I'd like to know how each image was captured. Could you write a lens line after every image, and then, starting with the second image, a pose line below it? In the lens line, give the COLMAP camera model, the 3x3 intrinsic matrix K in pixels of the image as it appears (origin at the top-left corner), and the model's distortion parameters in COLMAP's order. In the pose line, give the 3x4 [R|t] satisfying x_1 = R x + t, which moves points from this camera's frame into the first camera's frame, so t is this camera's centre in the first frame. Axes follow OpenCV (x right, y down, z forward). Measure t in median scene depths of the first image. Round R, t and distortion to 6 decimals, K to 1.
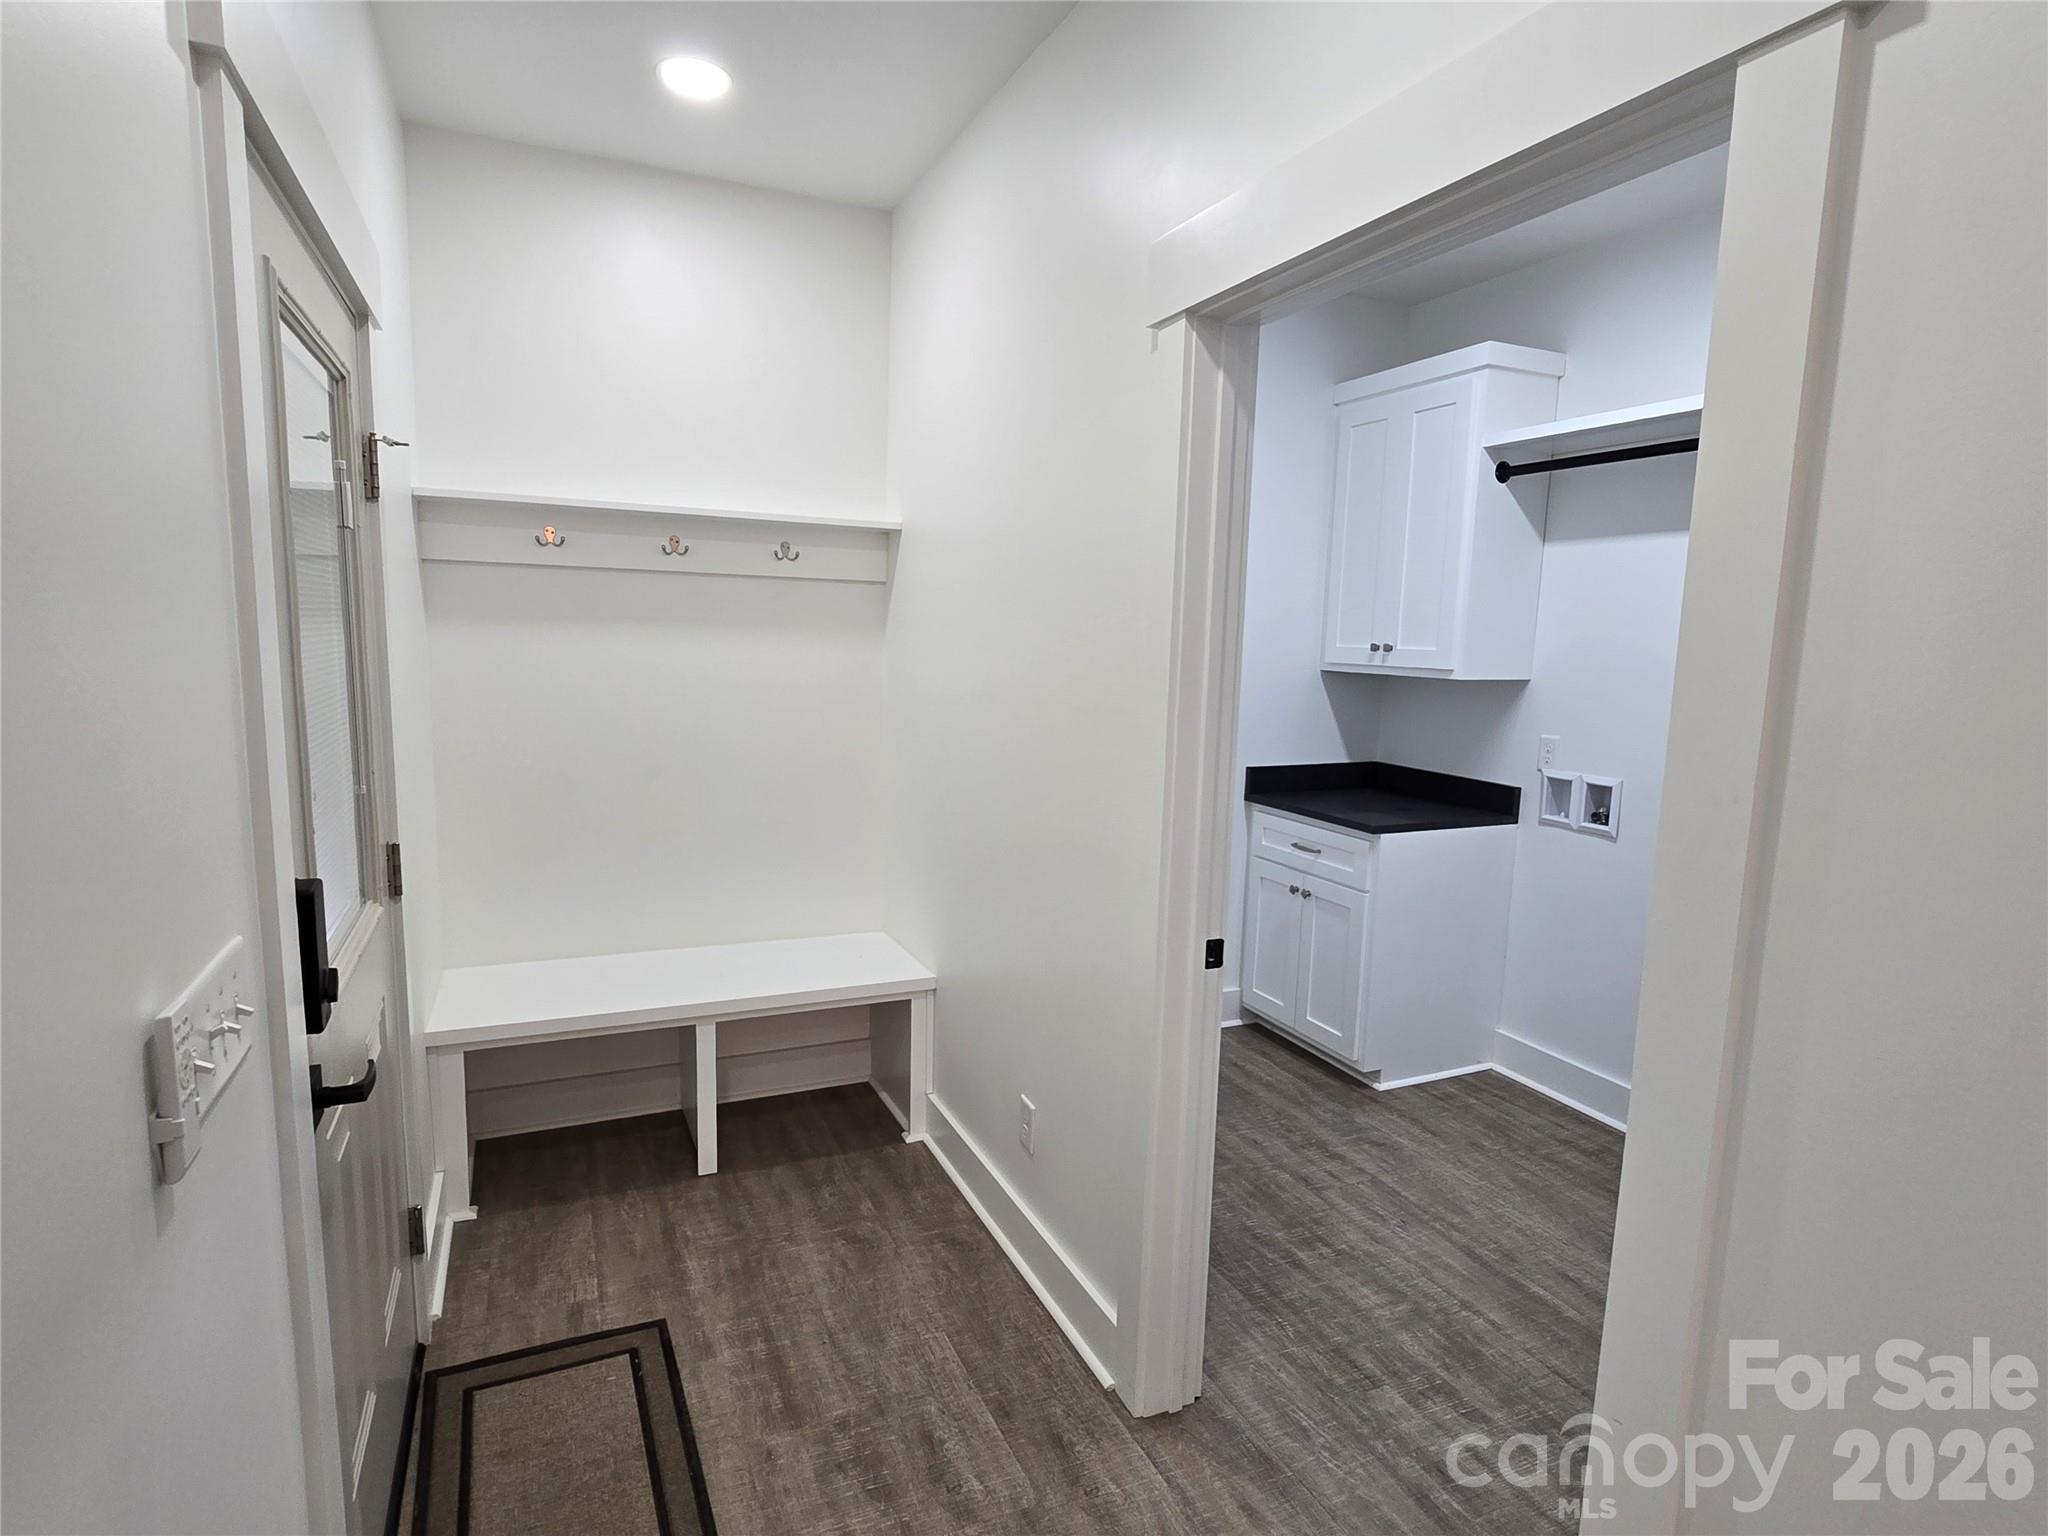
lens RADIAL K [[1076.3, 0, 1022.7], [0, 1076.3, 784.4], [0, 0, 1]] dist [-0.001922, -0.002634]
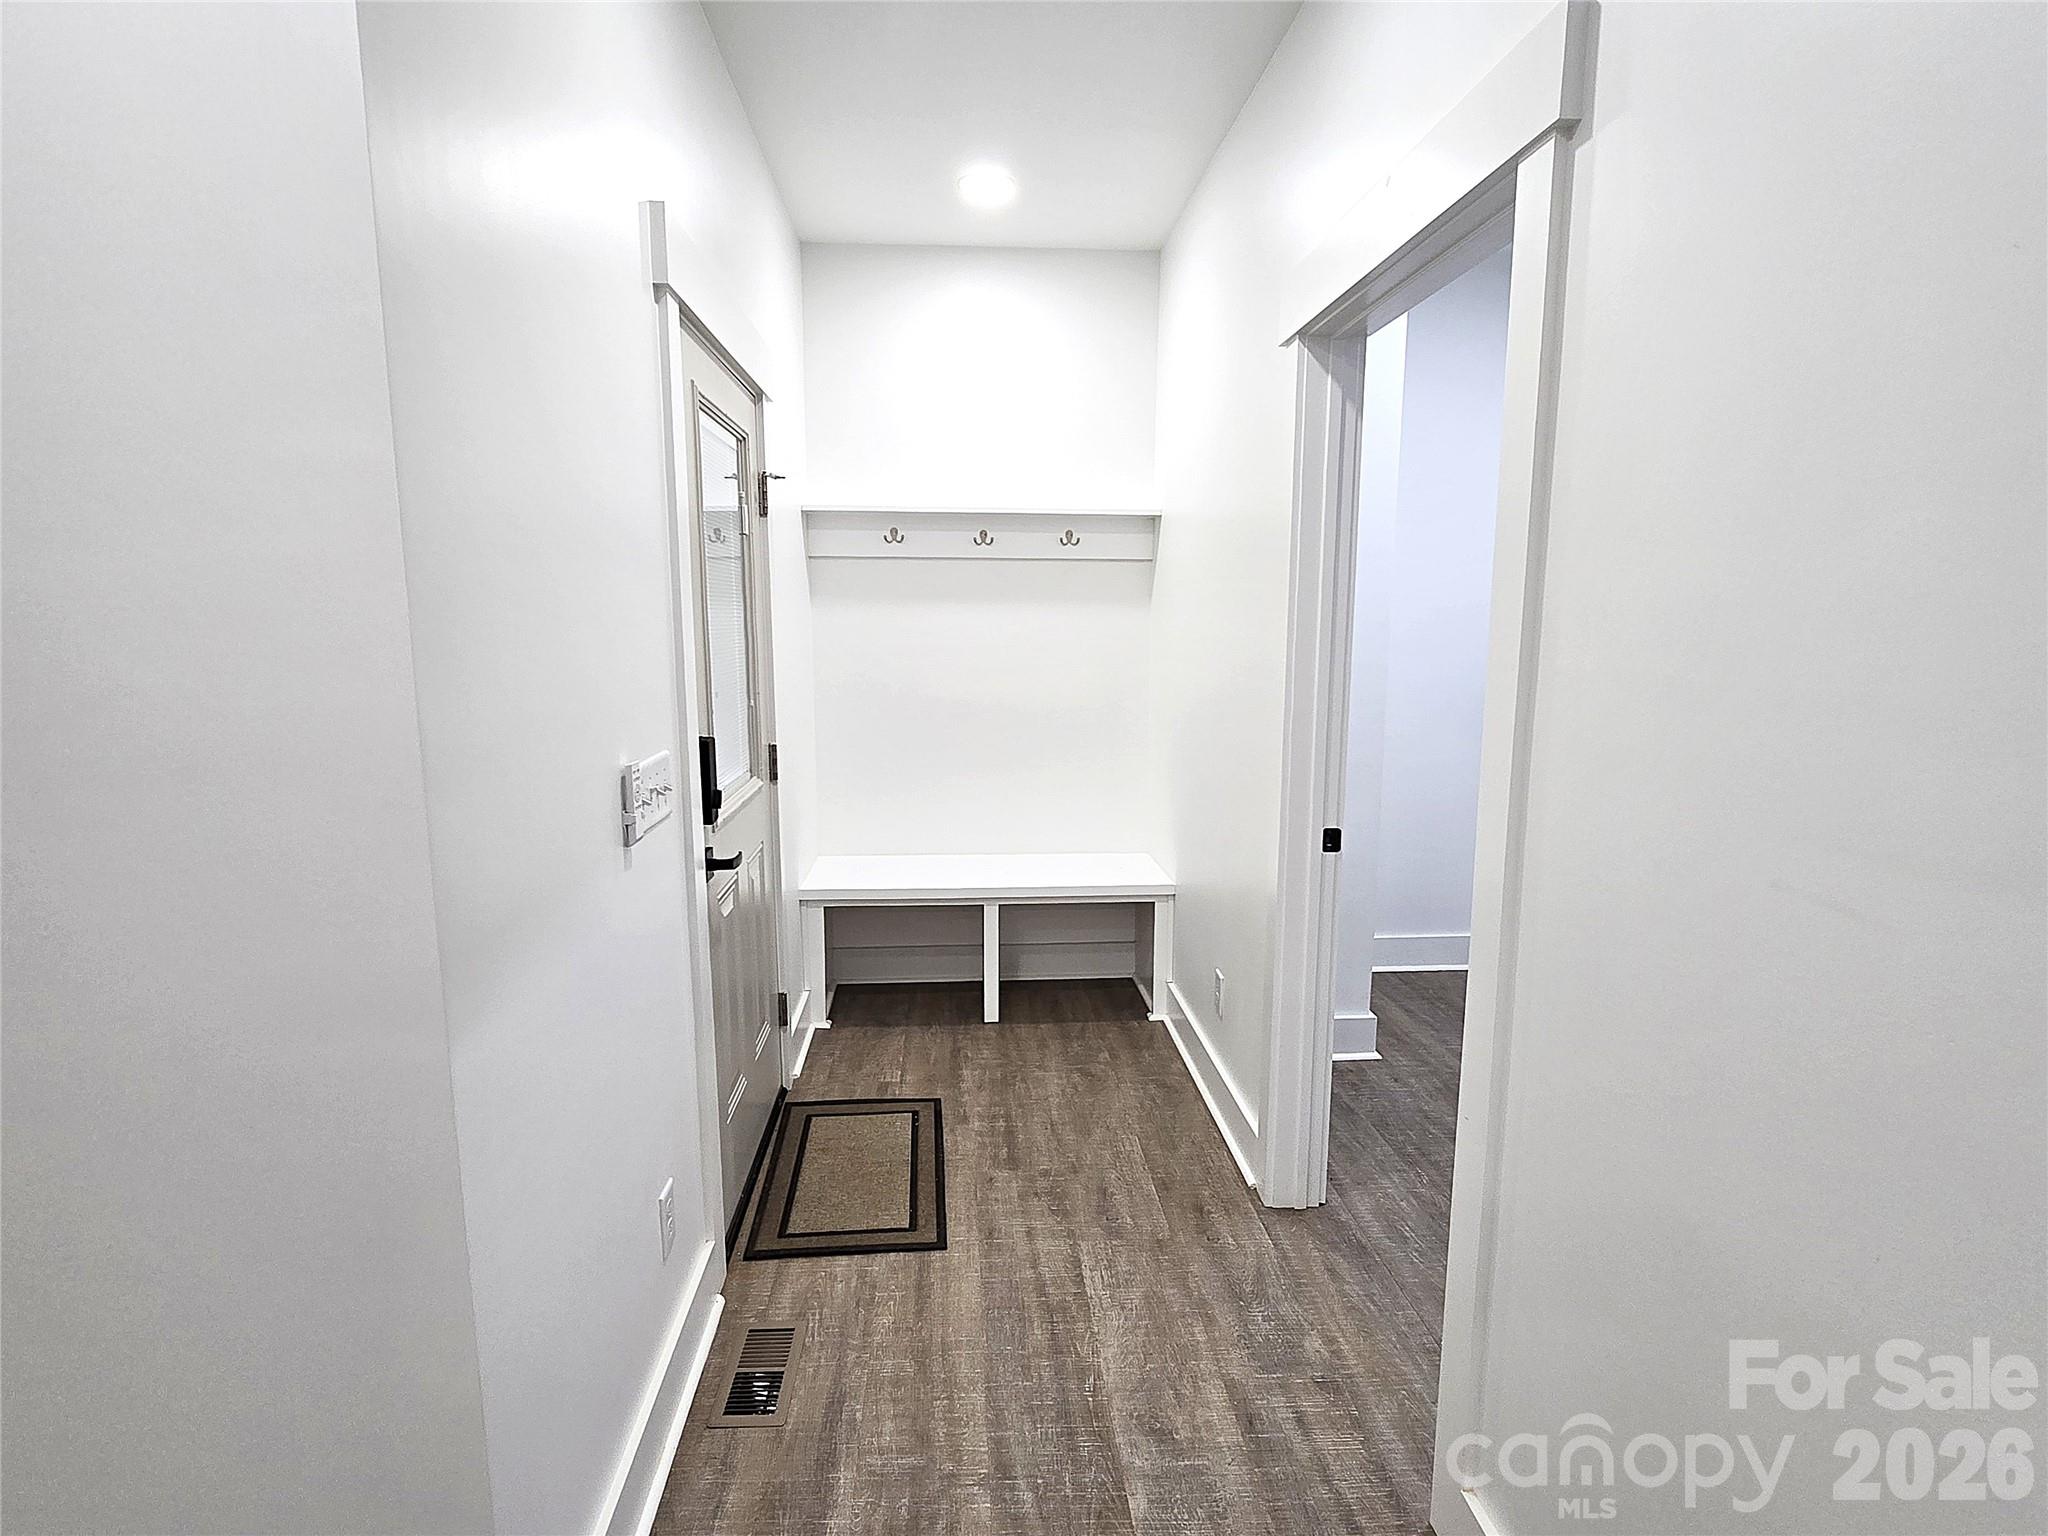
lens RADIAL K [[1076.3, 0, 1028.4], [0, 1076.3, 785.7], [0, 0, 1]] dist [-0.001922, -0.002634]
pose [[0.938855, 0.027785, -0.343191, 0.249227], [-0.024037, 0.999596, 0.015172, 0.075614], [0.343474, -0.005995, 0.939143, -0.269930]]
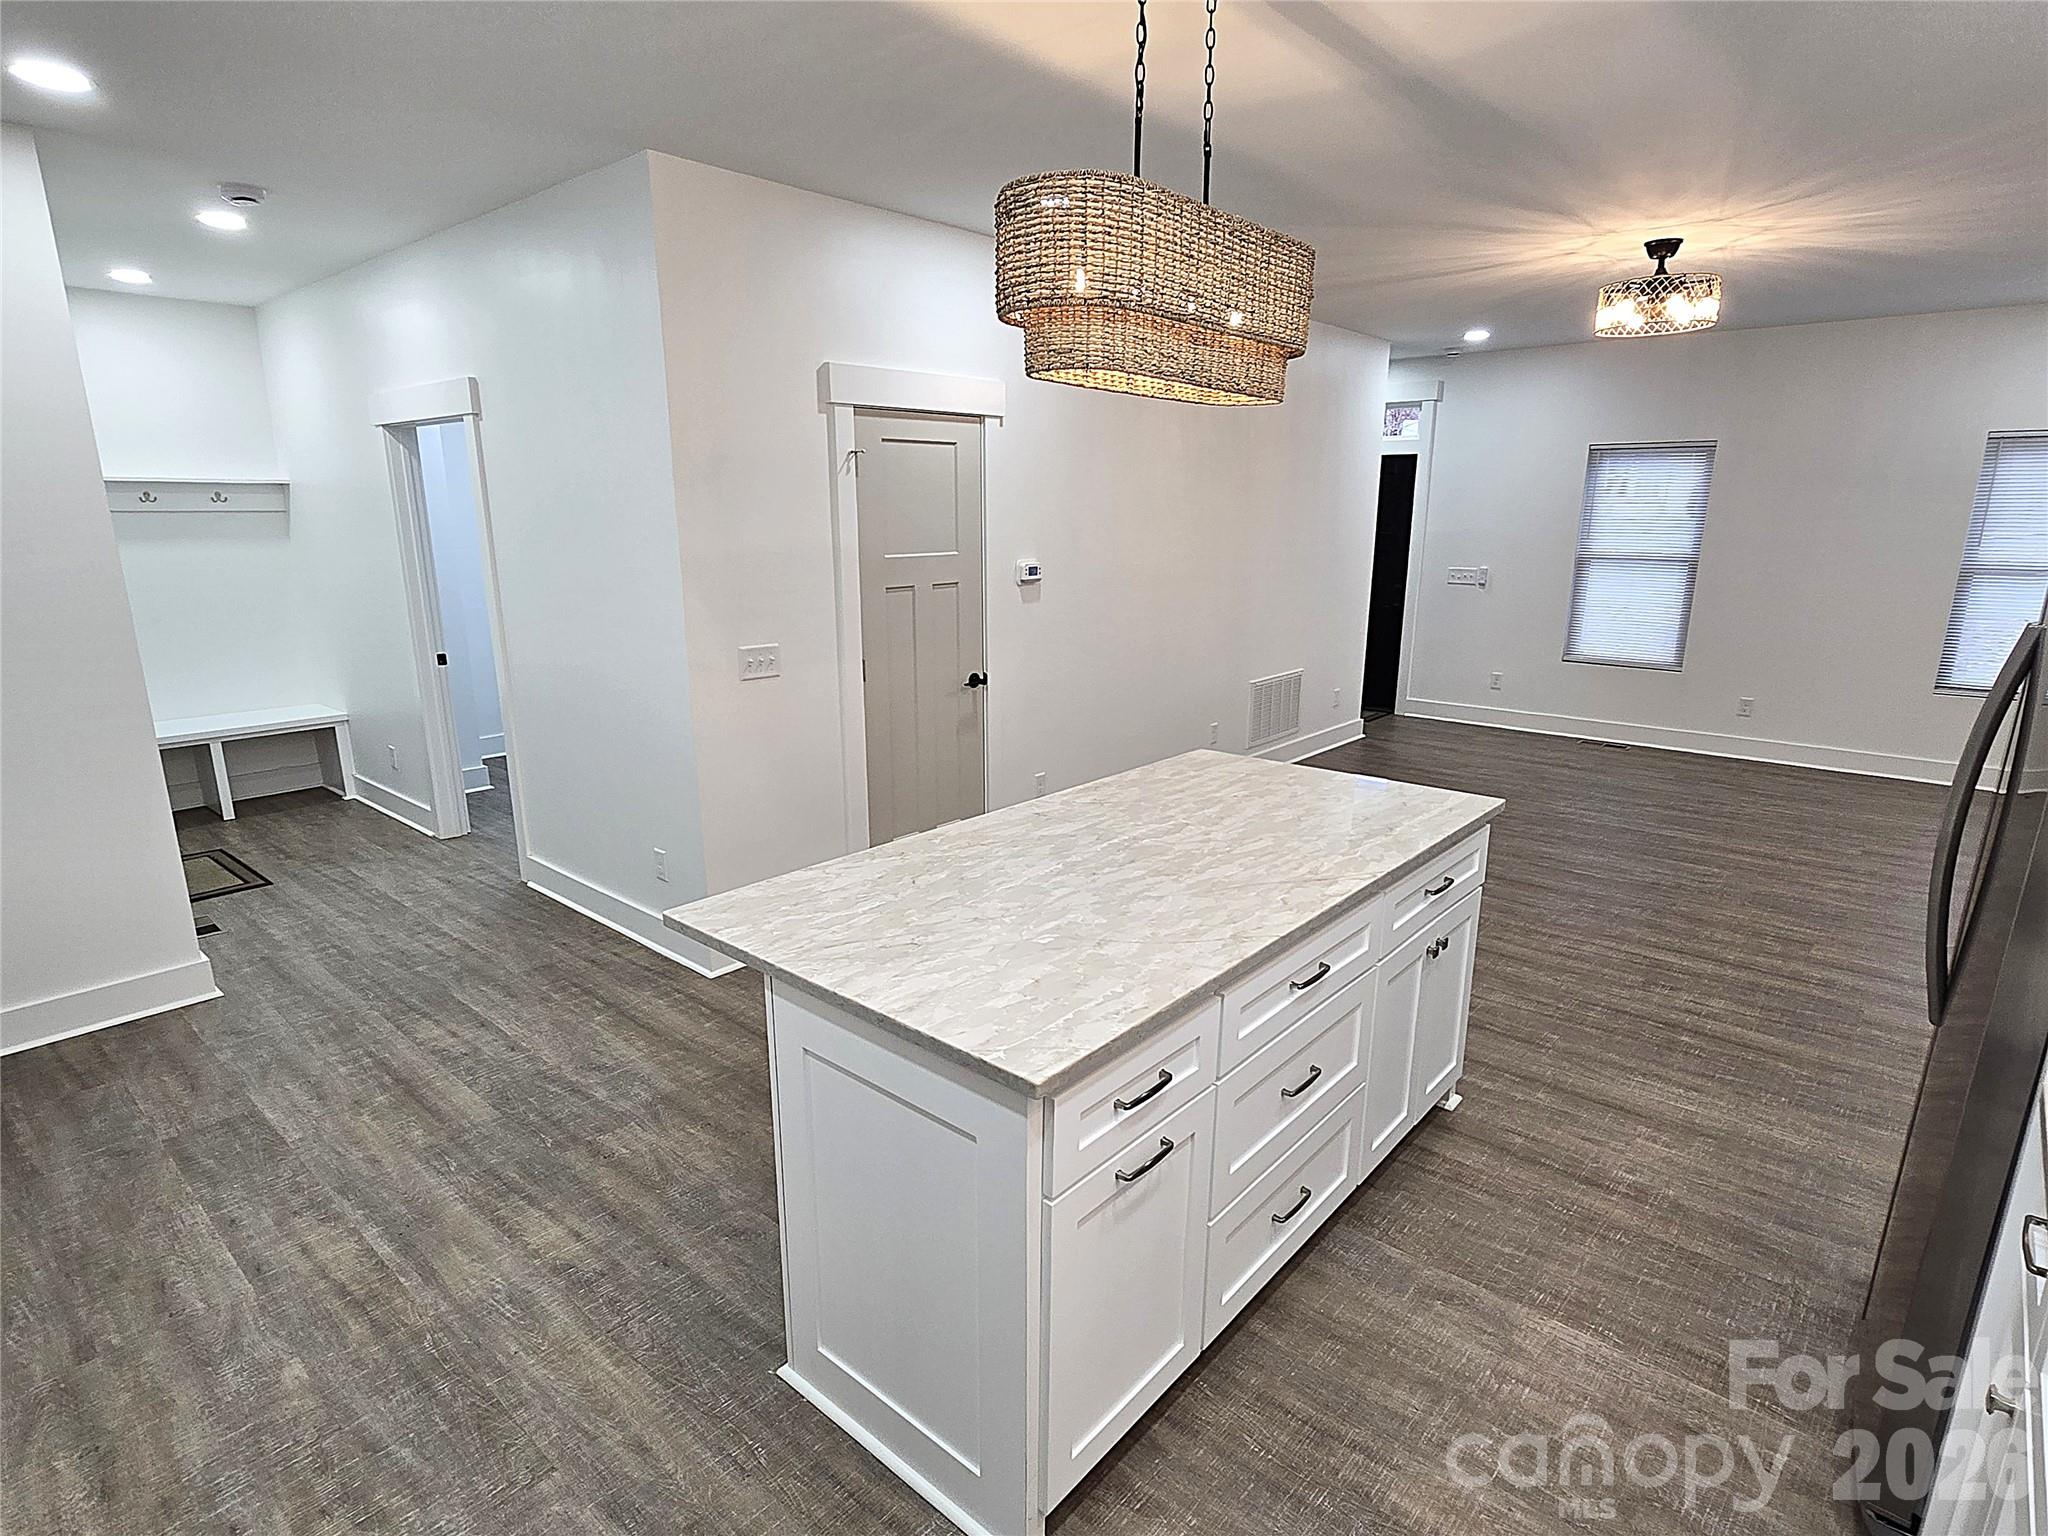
lens RADIAL K [[1076.3, 0, 1009.0], [0, 1076.3, 780.8], [0, 0, 1]] dist [-0.001922, -0.002634]
pose [[0.913254, -0.130447, 0.385942, 0.359329], [0.085461, 0.987614, 0.131583, 0.203144], [-0.398327, -0.087186, 0.913091, -1.865742]]
